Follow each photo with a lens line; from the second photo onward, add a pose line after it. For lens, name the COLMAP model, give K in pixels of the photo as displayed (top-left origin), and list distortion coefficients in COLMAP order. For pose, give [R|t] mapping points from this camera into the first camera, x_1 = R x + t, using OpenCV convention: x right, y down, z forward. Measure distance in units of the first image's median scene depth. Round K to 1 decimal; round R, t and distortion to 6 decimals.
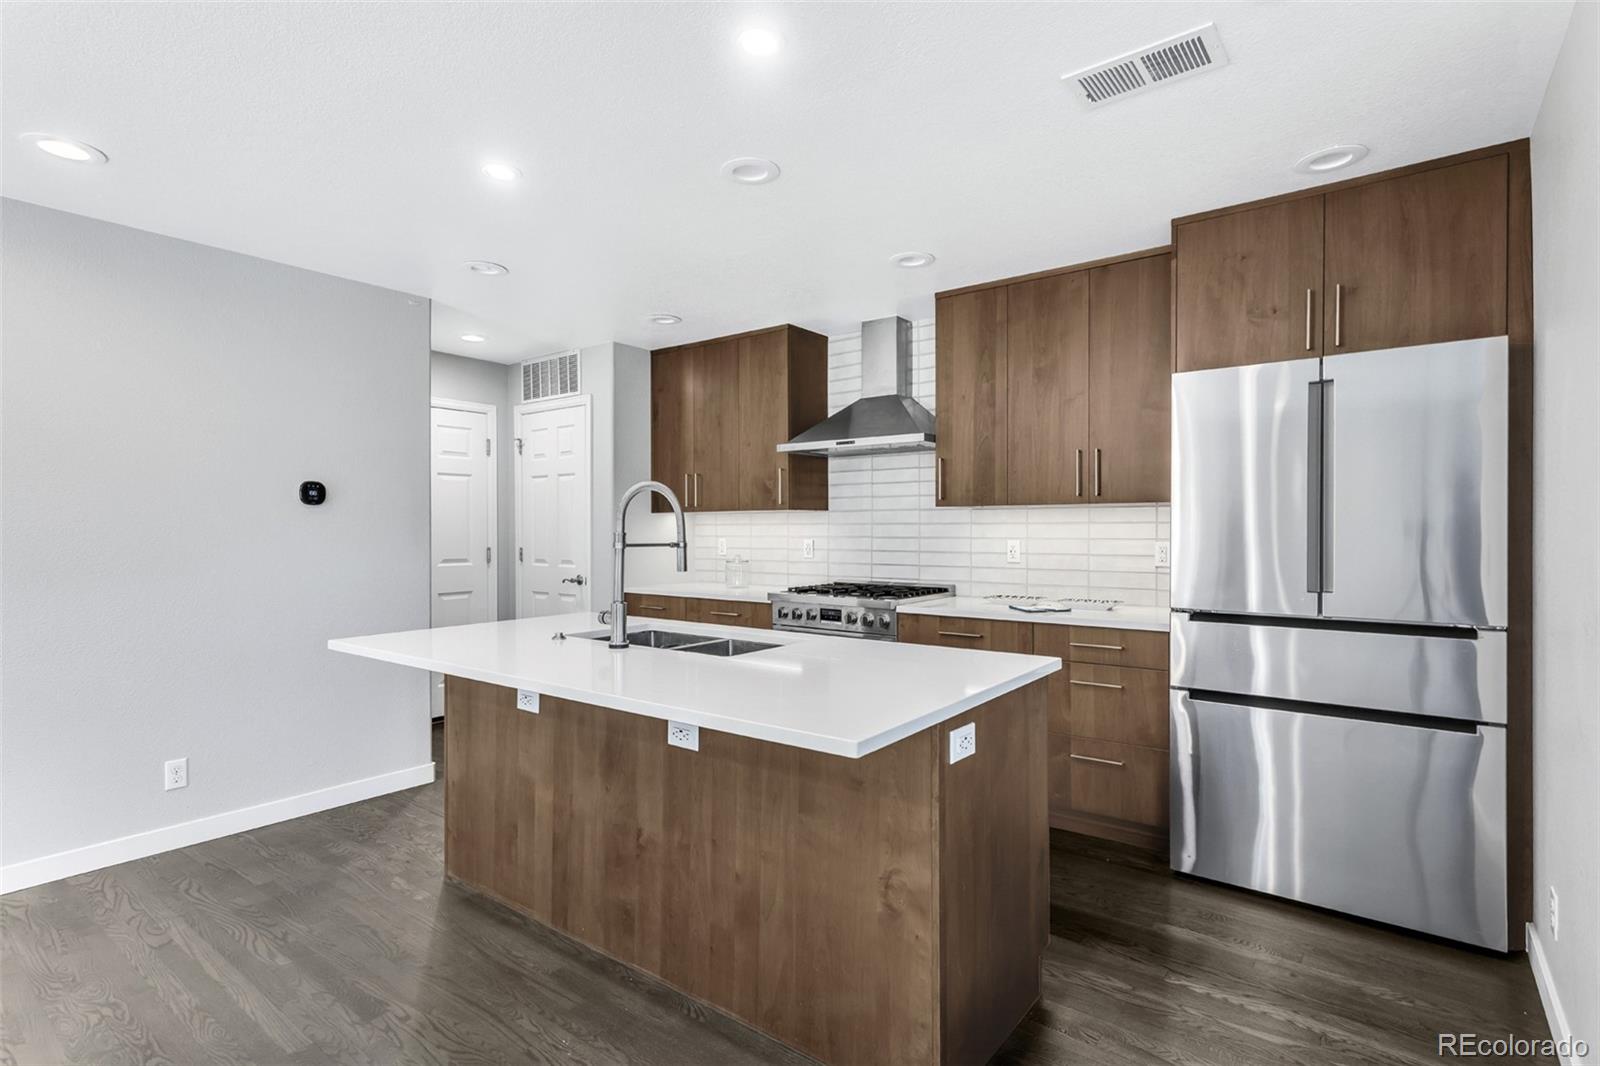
lens RADIAL K [[779.1, 0, 803.0], [0, 779.1, 533.1], [0, 0, 1]] dist [0.006034, 0.000376]
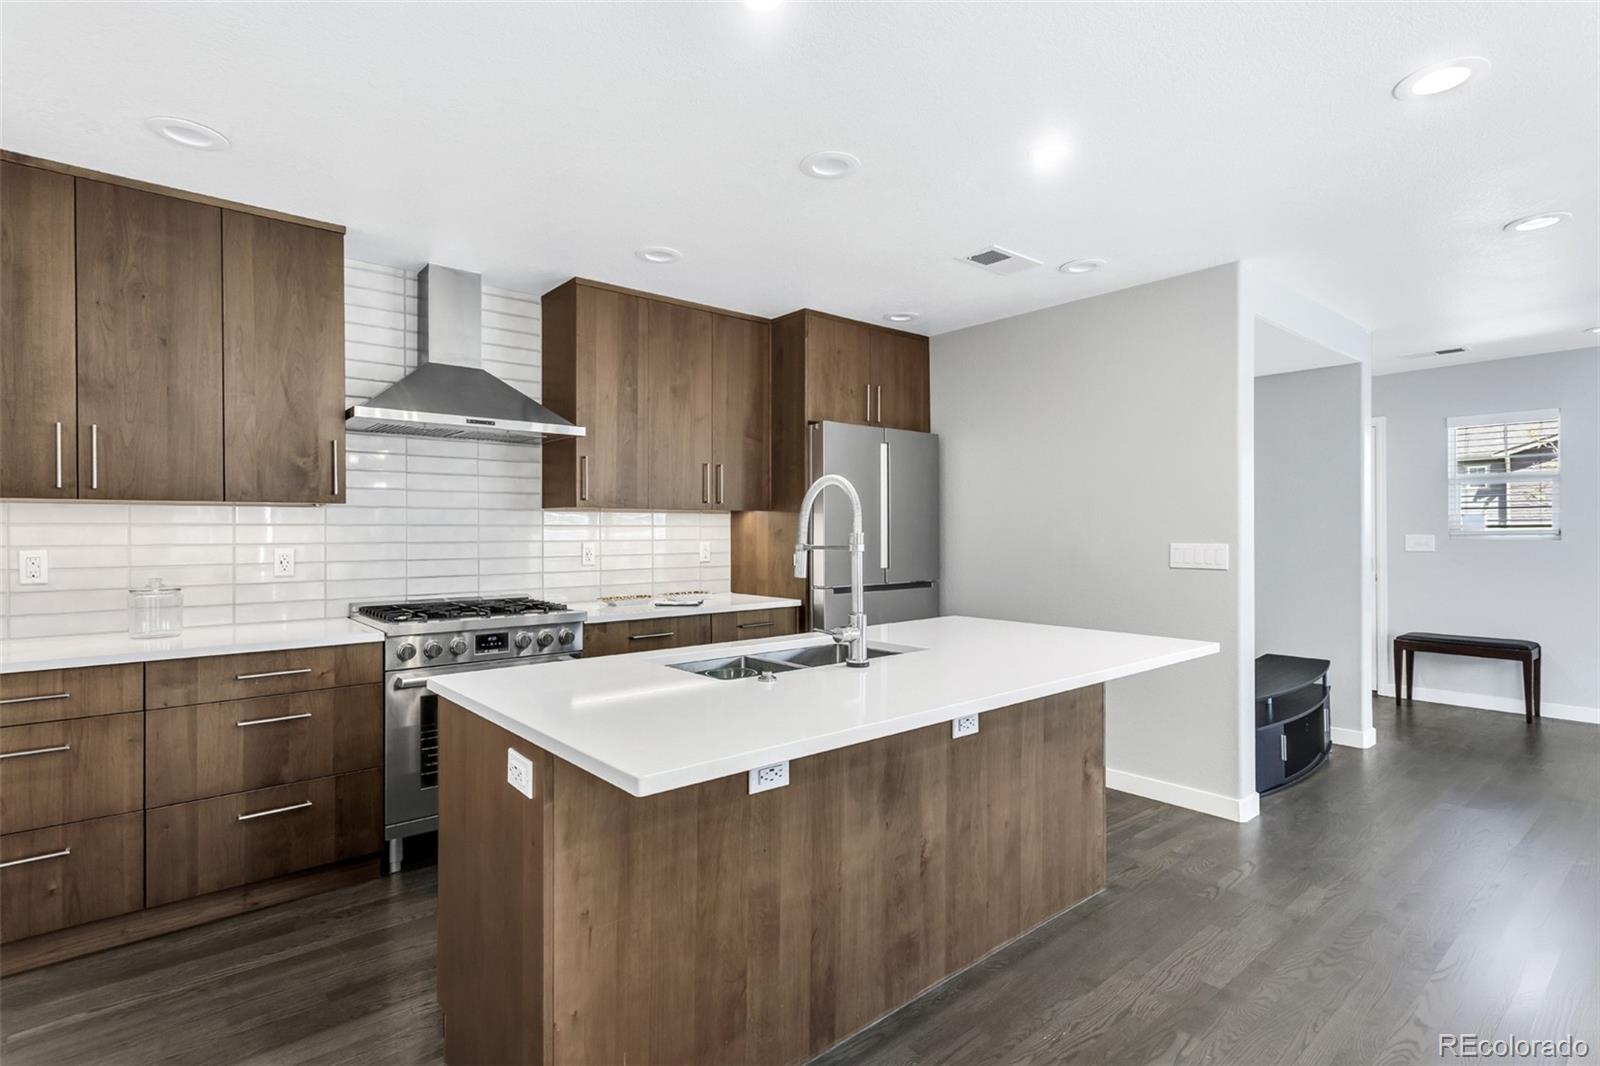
lens RADIAL K [[779.1, 0, 803.0], [0, 779.1, 533.1], [0, 0, 1]] dist [0.006034, 0.000376]
pose [[0.217626, -0.001636, 0.976031, -0.721416], [0.008267, 0.999966, -0.000167, -0.001015], [-0.975997, 0.008105, 0.217632, 0.574692]]
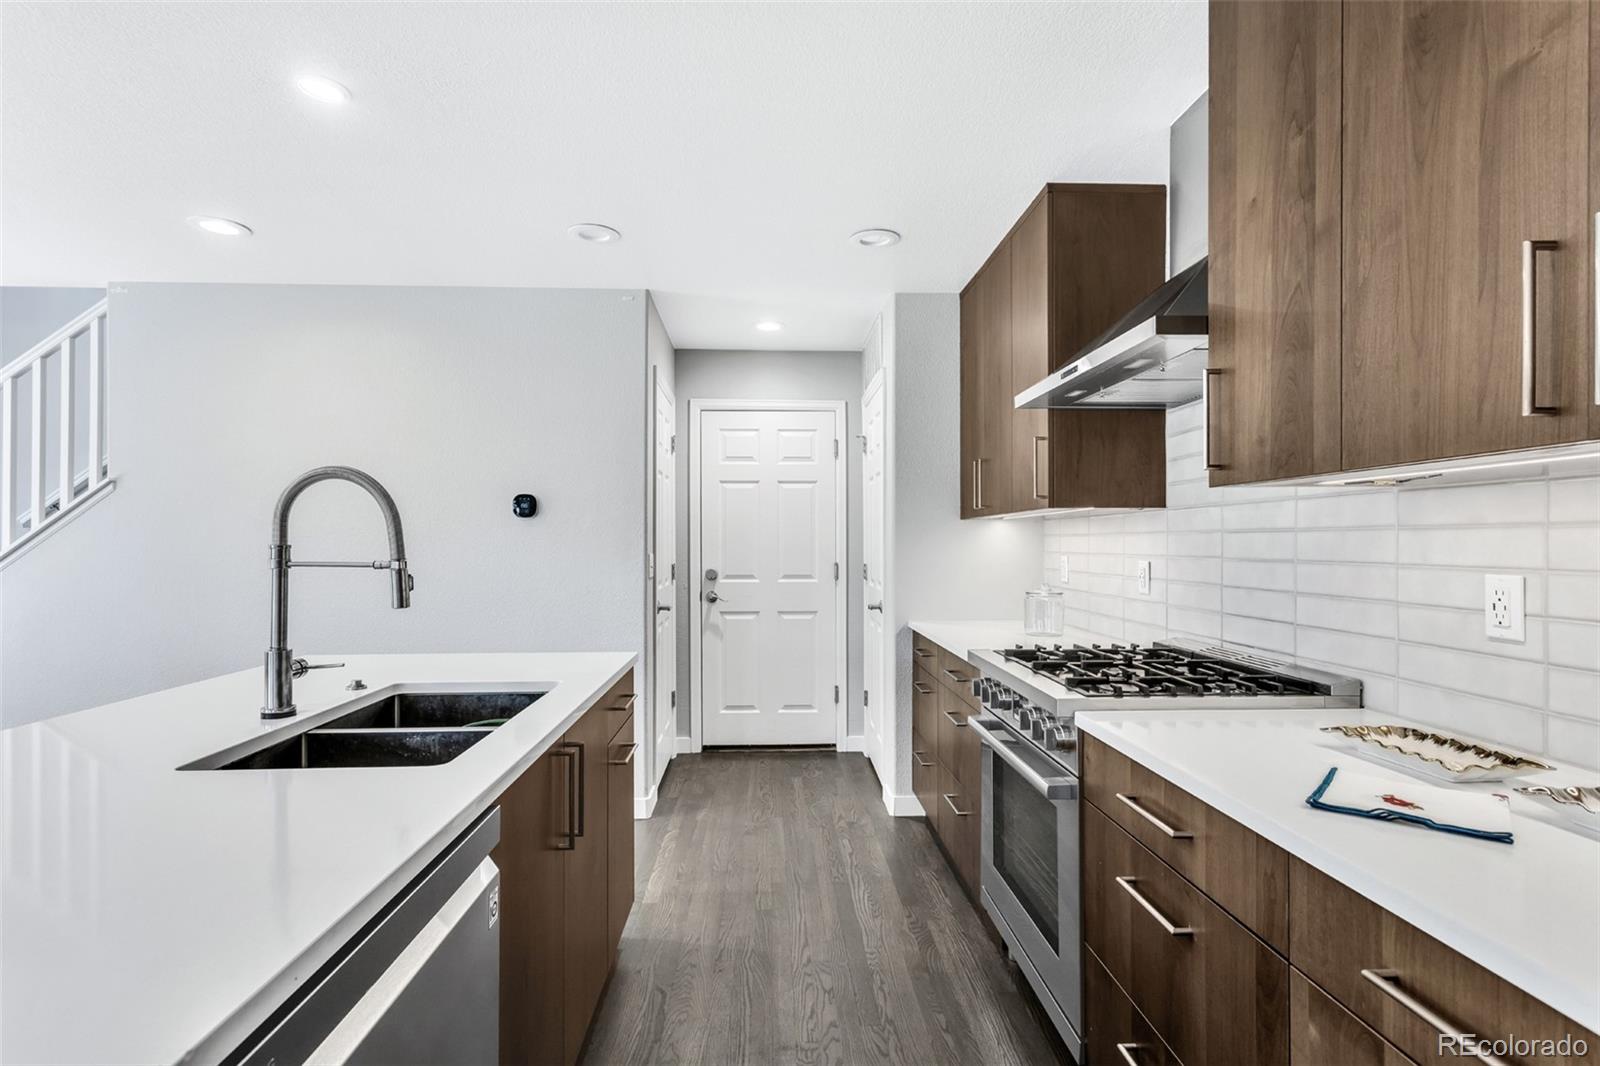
lens RADIAL K [[779.7, 0, 809.2], [0, 779.7, 545.6], [0, 0, 1]] dist [-0.001383, 0.000480]
pose [[0.641268, 0.004593, -0.767303, 0.376899], [-0.005774, 0.999983, 0.001160, -0.002477], [0.767295, 0.003687, 0.641283, 0.610978]]
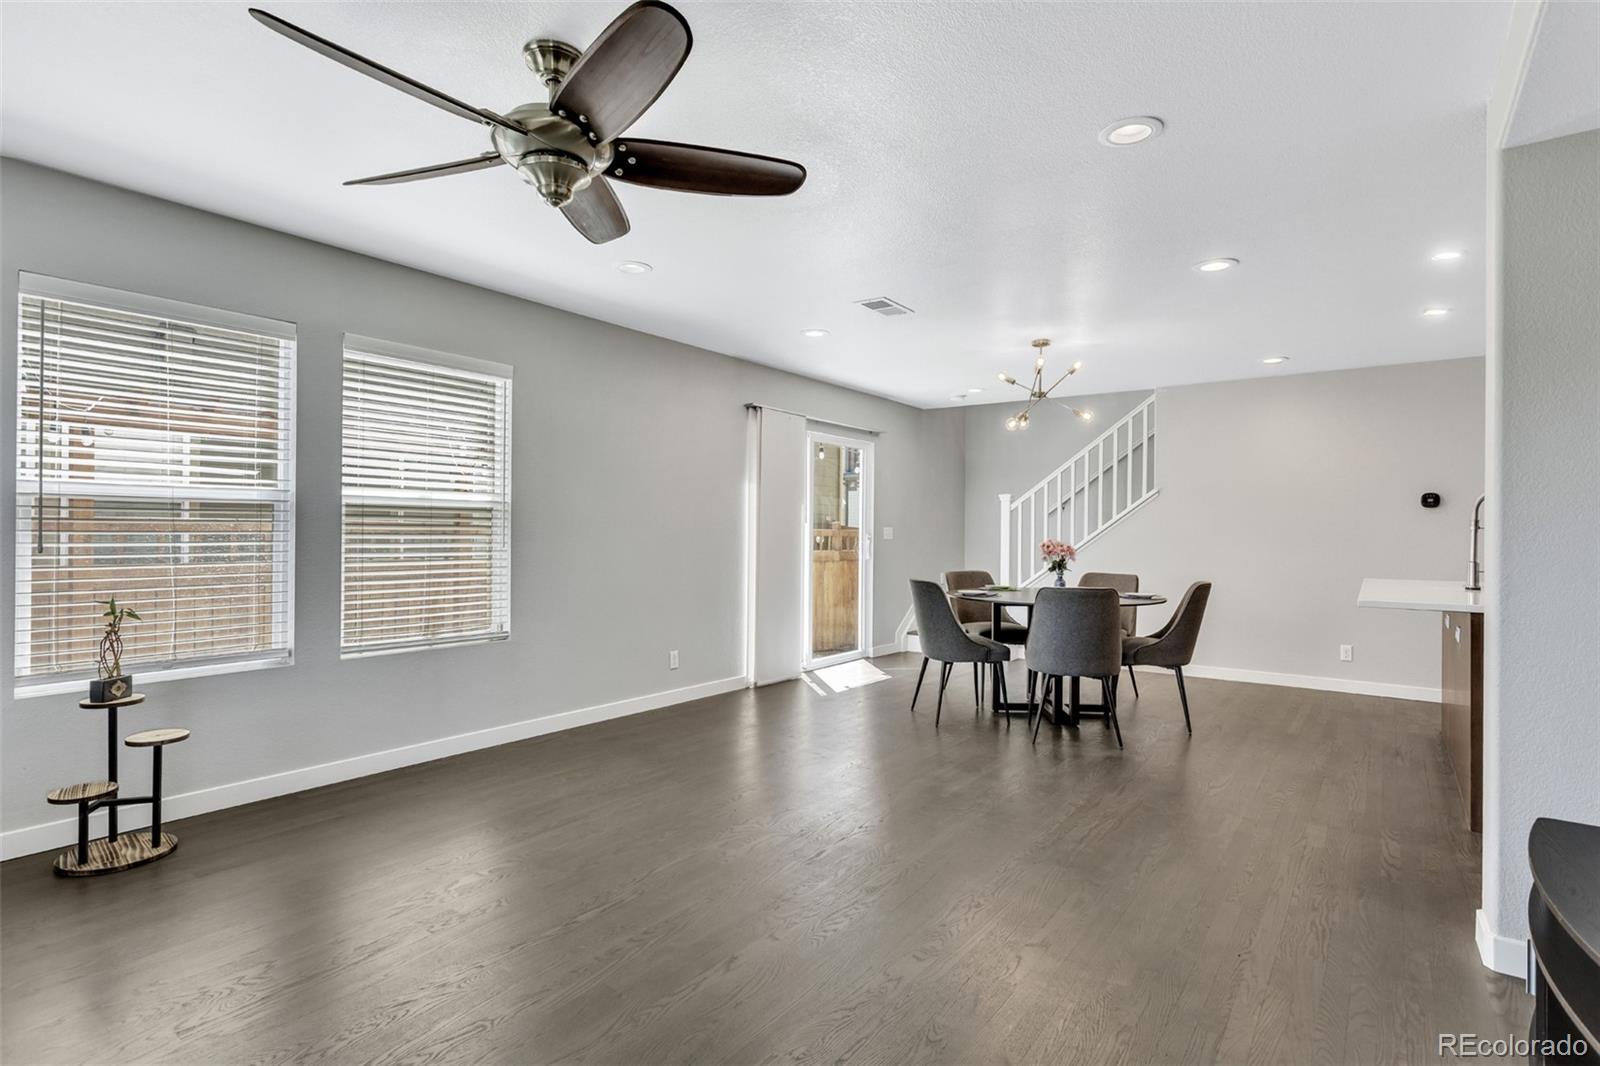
lens RADIAL K [[810.5, 0, 800.0], [0, 810.5, 533.0], [0, 0, 1]] dist [0.002660, 0.000649]
pose [[0.021026, -0.000100, -0.999779, 0.957547], [-0.013285, 0.999912, -0.000379, 0.030453], [0.999691, 0.013290, 0.021023, -0.300021]]
